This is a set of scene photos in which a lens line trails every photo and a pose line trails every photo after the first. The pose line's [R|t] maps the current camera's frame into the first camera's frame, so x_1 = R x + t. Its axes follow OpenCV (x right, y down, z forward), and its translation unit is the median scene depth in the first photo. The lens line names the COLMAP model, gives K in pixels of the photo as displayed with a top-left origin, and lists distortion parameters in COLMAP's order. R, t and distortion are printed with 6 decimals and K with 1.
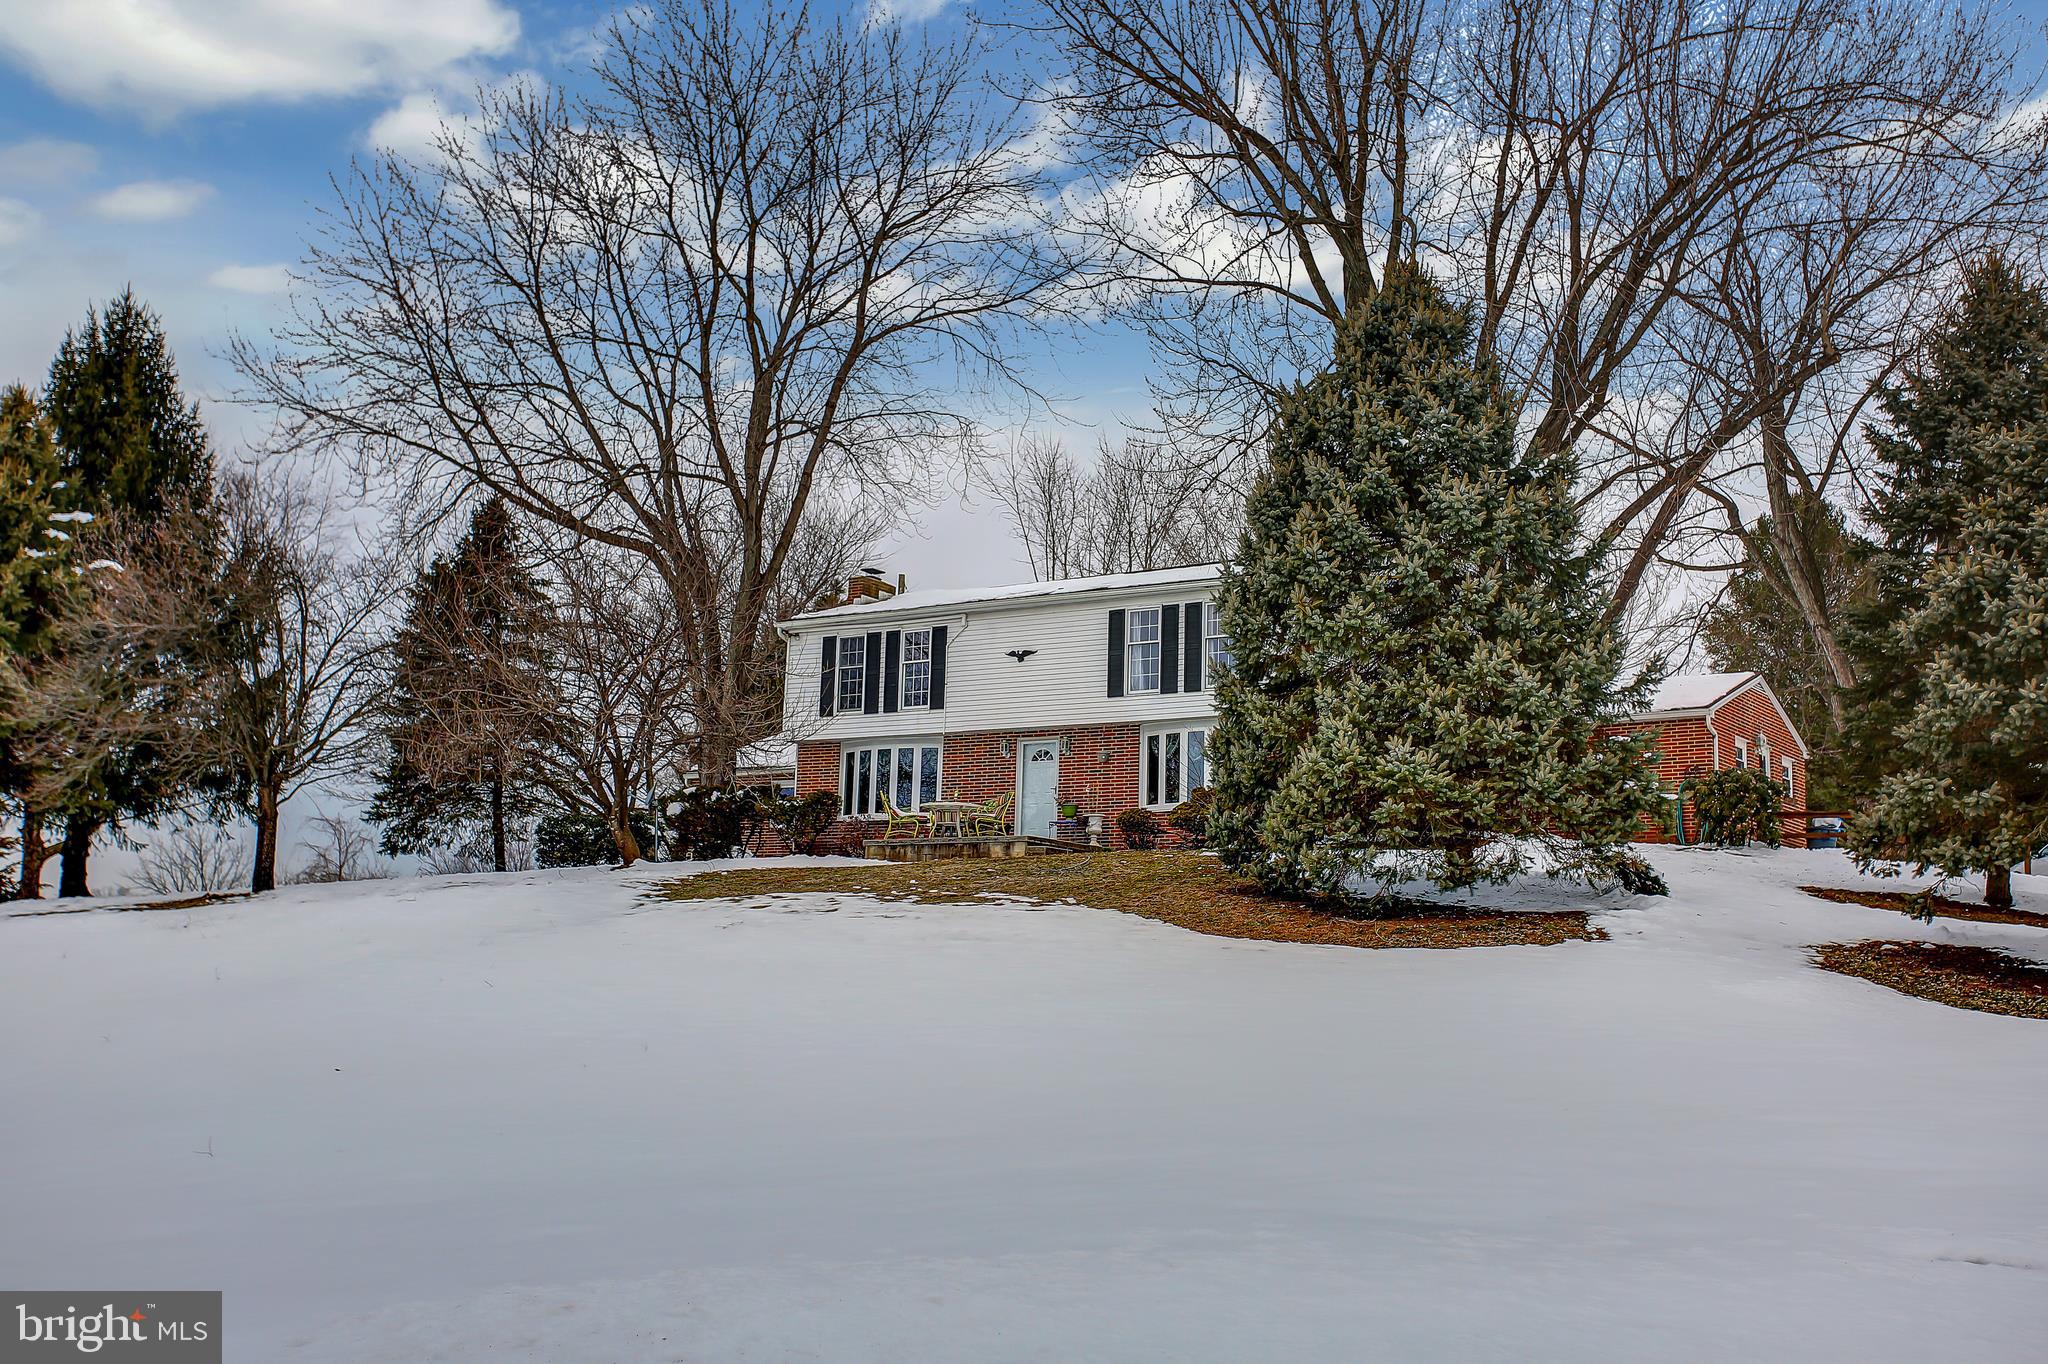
lens RADIAL K [[2360.8, 0, 1023.8], [0, 2360.8, 681.3], [0, 0, 1]] dist [-0.003387, 0.000000]
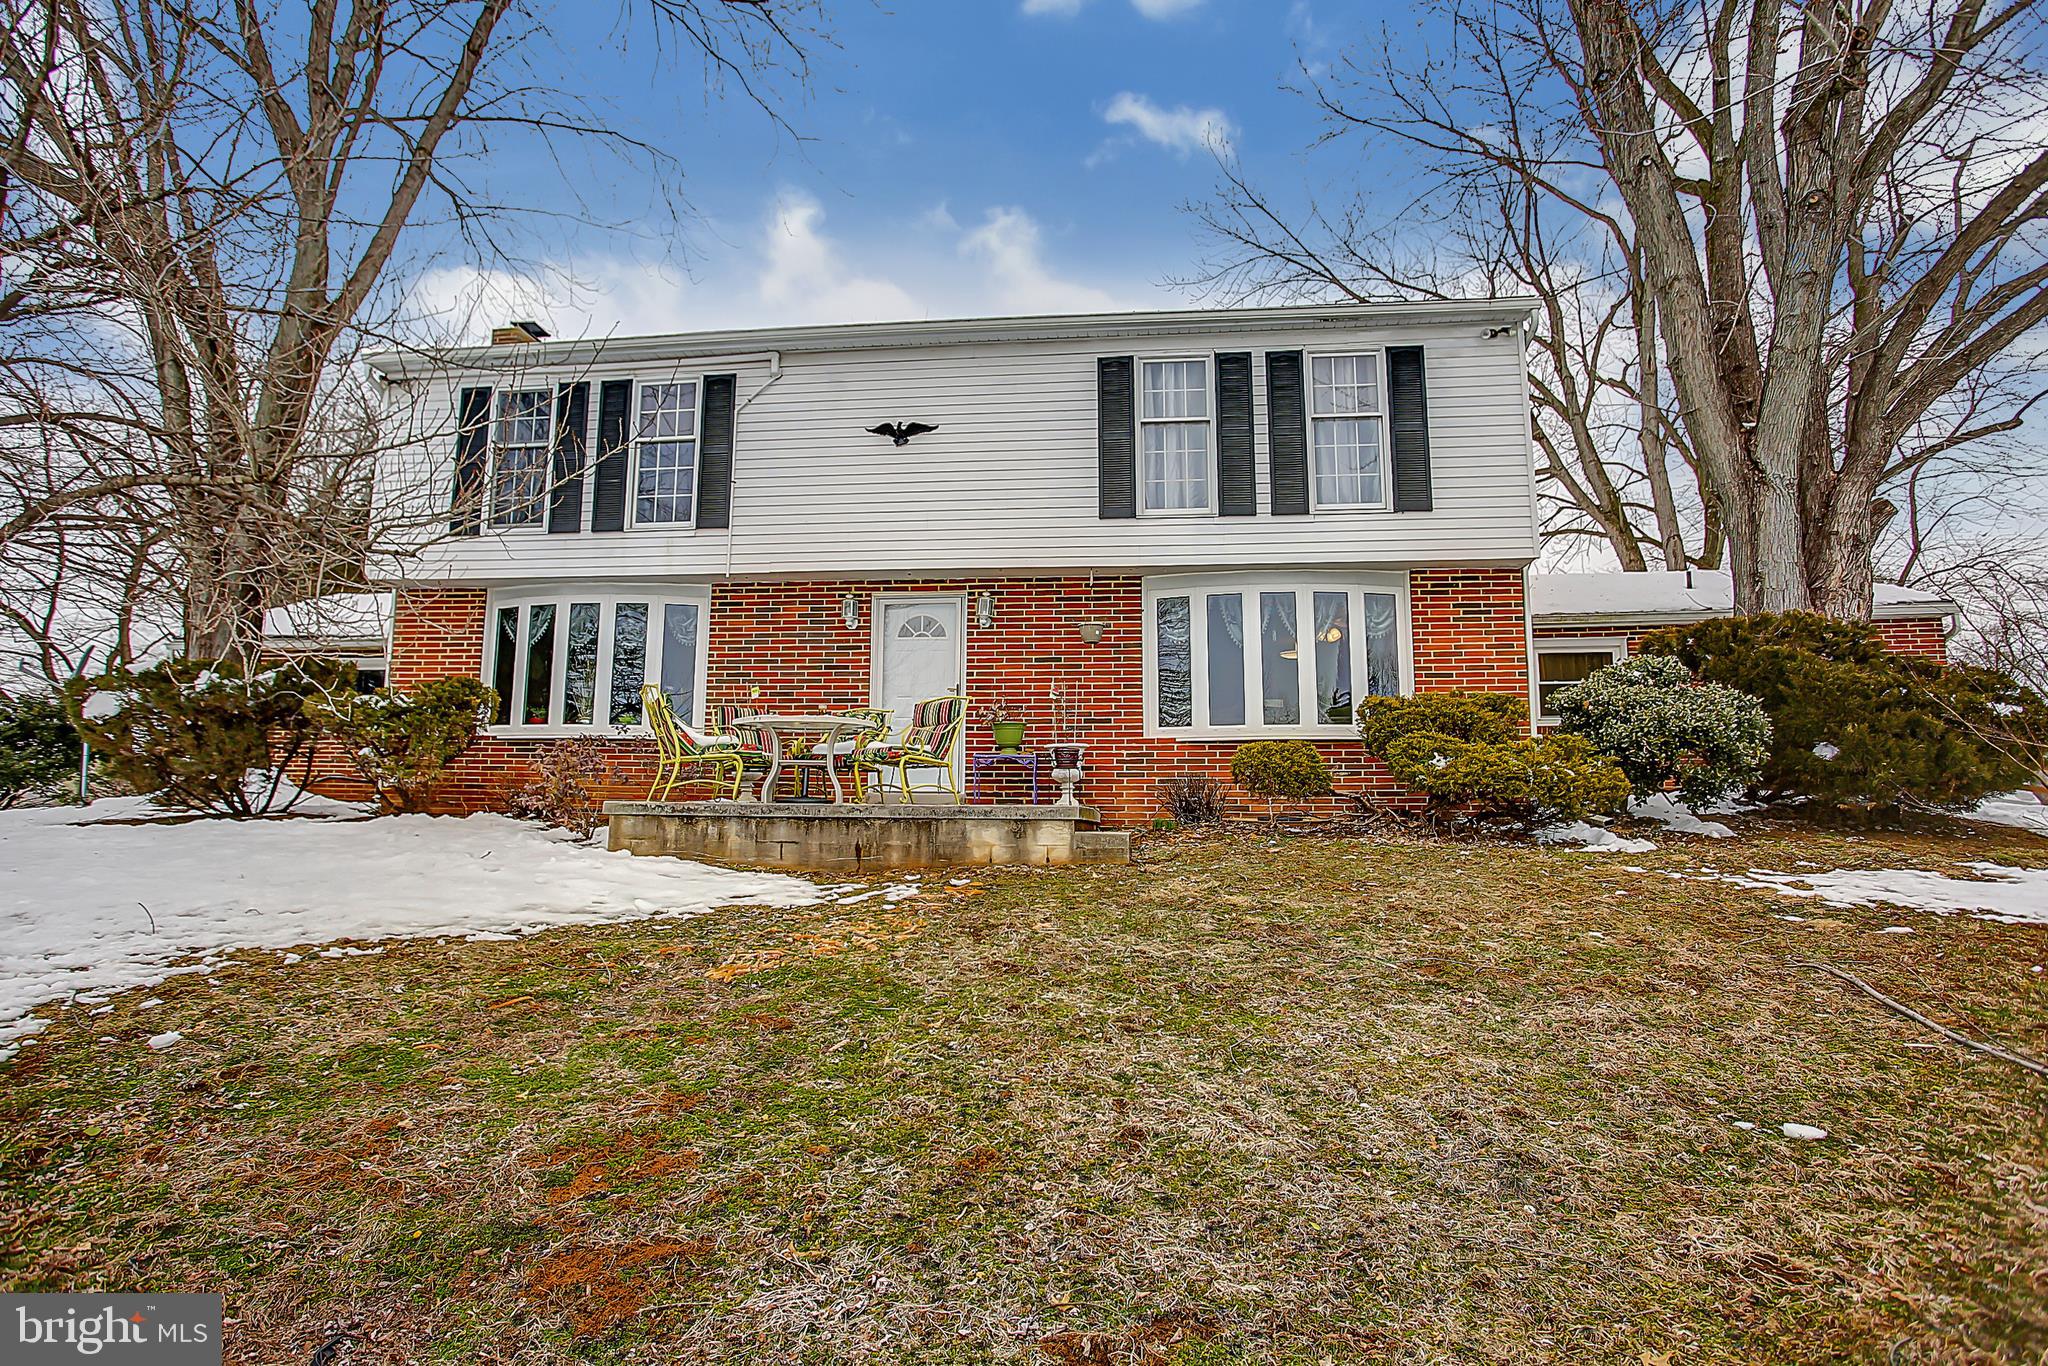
lens RADIAL K [[1073.7, 0, 1027.6], [0, 1073.7, 693.2], [0, 0, 1]] dist [-0.038322, 0.000073]
pose [[0.886813, 0.029003, 0.461217, -0.083745], [-0.051079, 0.998065, 0.035452, 0.036462], [-0.459296, -0.054998, 0.886579, 0.764527]]
